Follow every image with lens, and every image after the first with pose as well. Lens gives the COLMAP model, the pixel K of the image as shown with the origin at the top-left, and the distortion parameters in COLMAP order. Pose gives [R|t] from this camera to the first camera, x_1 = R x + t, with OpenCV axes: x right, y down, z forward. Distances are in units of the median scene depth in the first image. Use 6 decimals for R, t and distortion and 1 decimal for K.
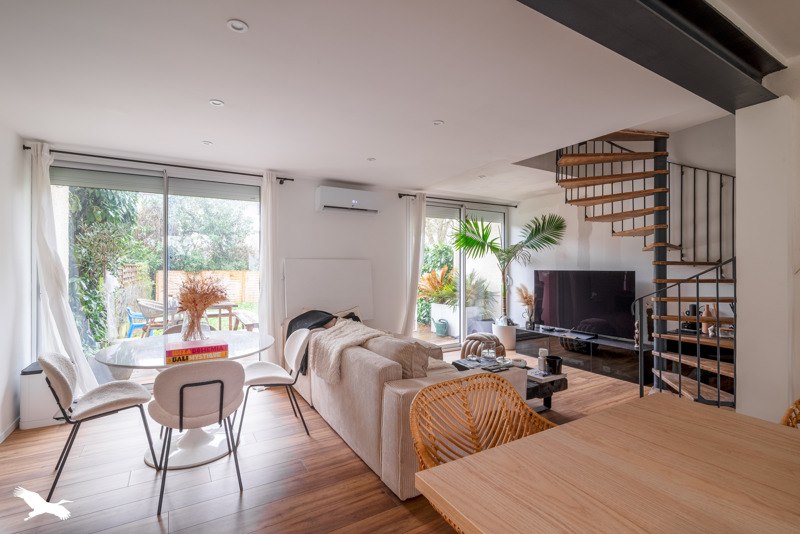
lens RADIAL K [[367.0, 0, 400.2], [0, 367.0, 265.2], [0, 0, 1]] dist [0.004733, 0.000898]
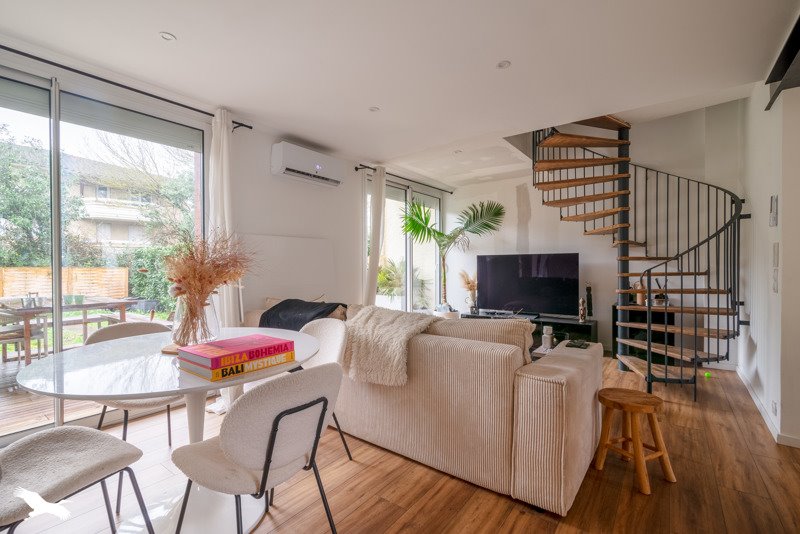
lens RADIAL K [[367.0, 0, 397.4], [0, 367.0, 267.7], [0, 0, 1]] dist [0.004733, 0.000898]
pose [[0.932399, -0.011740, 0.361240, -0.231391], [0.007548, 0.999887, 0.013014, 0.036621], [-0.361352, -0.009408, 0.932382, 0.153989]]
